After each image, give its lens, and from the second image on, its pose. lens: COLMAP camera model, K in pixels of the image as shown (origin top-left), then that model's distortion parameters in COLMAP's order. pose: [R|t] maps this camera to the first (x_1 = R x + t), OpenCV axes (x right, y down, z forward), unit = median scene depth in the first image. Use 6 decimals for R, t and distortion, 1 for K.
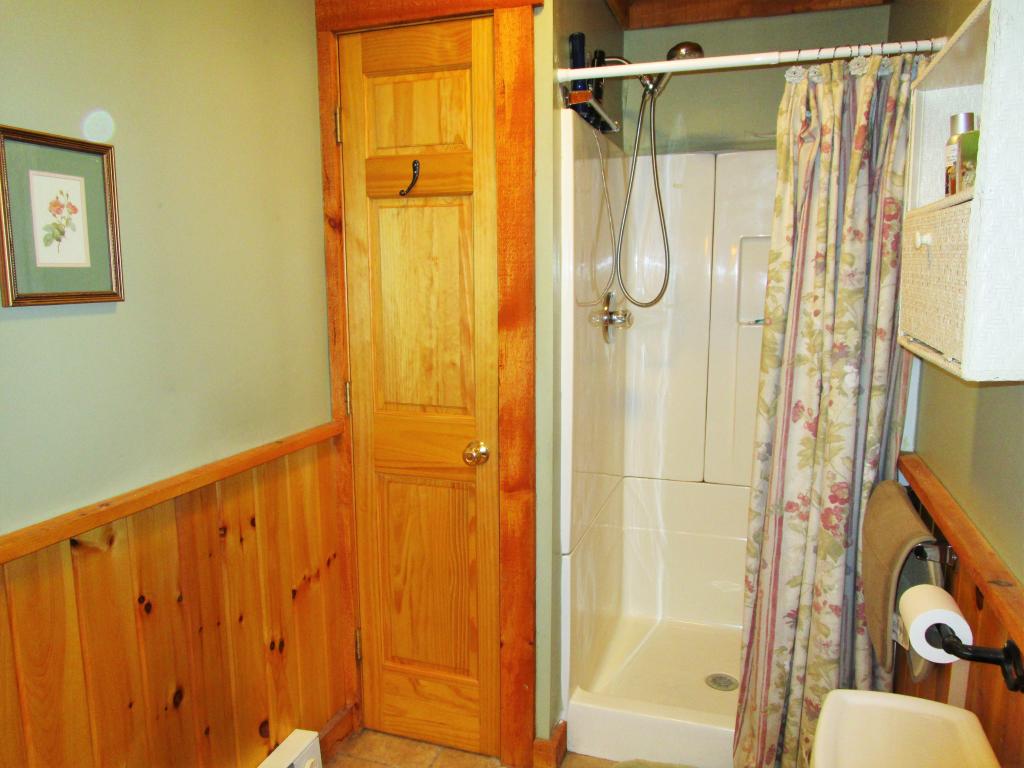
lens RADIAL K [[734.4, 0, 512.0], [0, 734.4, 379.7], [0, 0, 1]] dist [-0.027468, 0.011446]
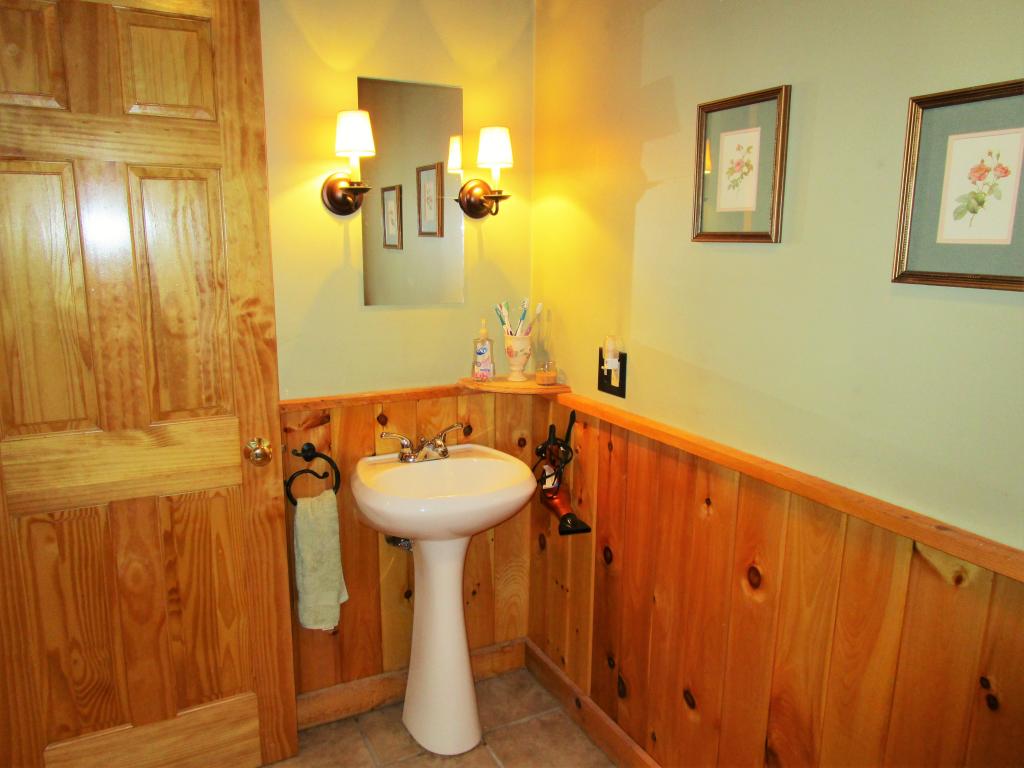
lens RADIAL K [[734.4, 0, 512.0], [0, 734.4, 383.7], [0, 0, 1]] dist [-0.027468, 0.011446]
pose [[-0.699151, 0.143505, -0.700424, 0.377409], [-0.106960, 0.947632, 0.300920, -0.198536], [0.706928, 0.285306, -0.647189, 1.219748]]
